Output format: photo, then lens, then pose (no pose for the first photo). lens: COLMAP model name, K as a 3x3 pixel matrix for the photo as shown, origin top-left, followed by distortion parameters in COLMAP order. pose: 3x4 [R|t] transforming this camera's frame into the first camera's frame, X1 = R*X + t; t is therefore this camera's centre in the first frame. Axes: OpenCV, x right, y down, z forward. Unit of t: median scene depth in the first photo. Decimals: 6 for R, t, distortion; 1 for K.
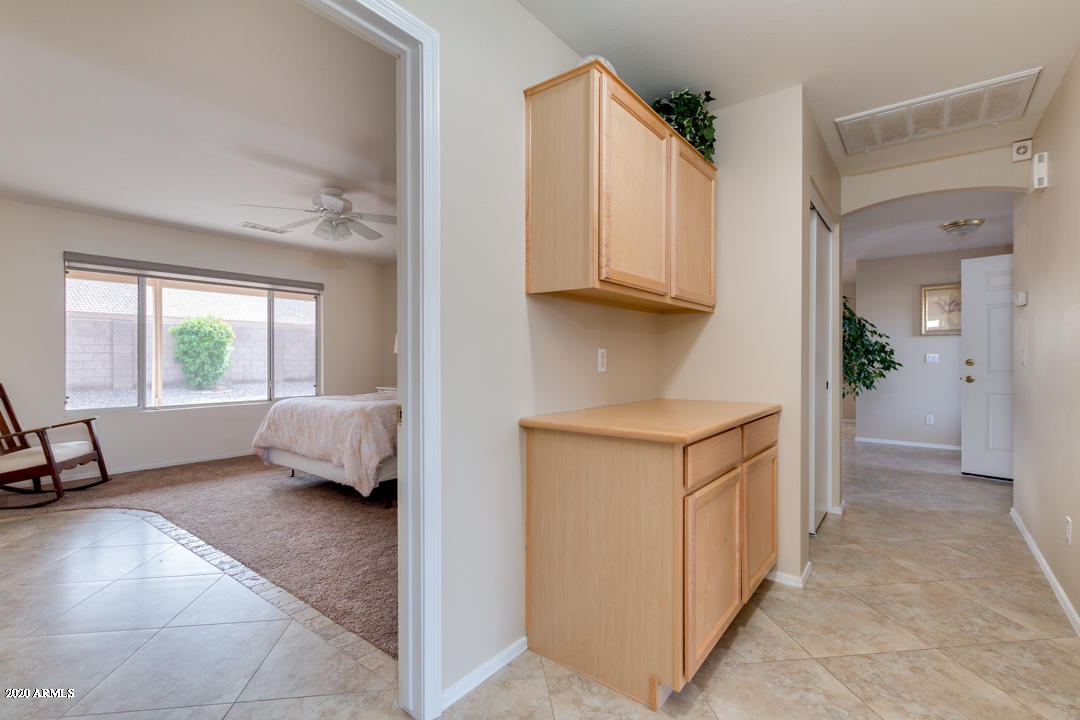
lens RADIAL K [[491.8, 0, 553.5], [0, 491.8, 358.9], [0, 0, 1]] dist [0.001153, -0.008475]
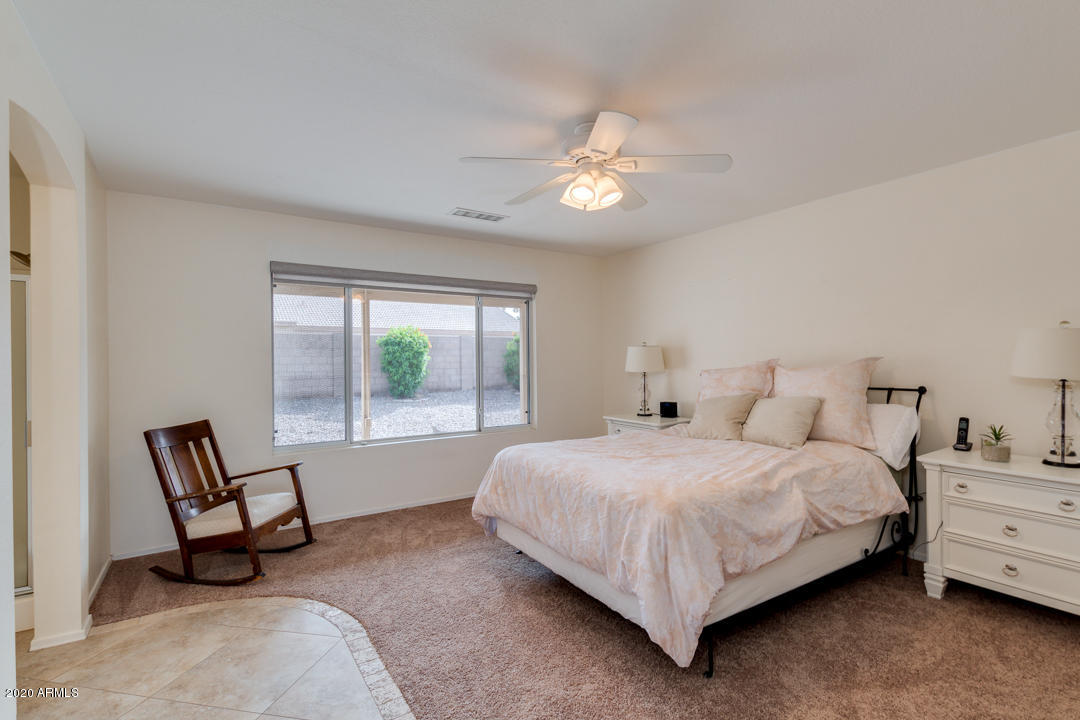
lens RADIAL K [[503.4, 0, 543.6], [0, 503.4, 357.8], [0, 0, 1]] dist [0.002816, -0.000023]
pose [[0.940709, -0.011671, -0.339013, -0.228370], [0.009935, 0.999927, -0.006855, -0.036188], [0.339068, 0.003080, 0.940757, 0.295724]]
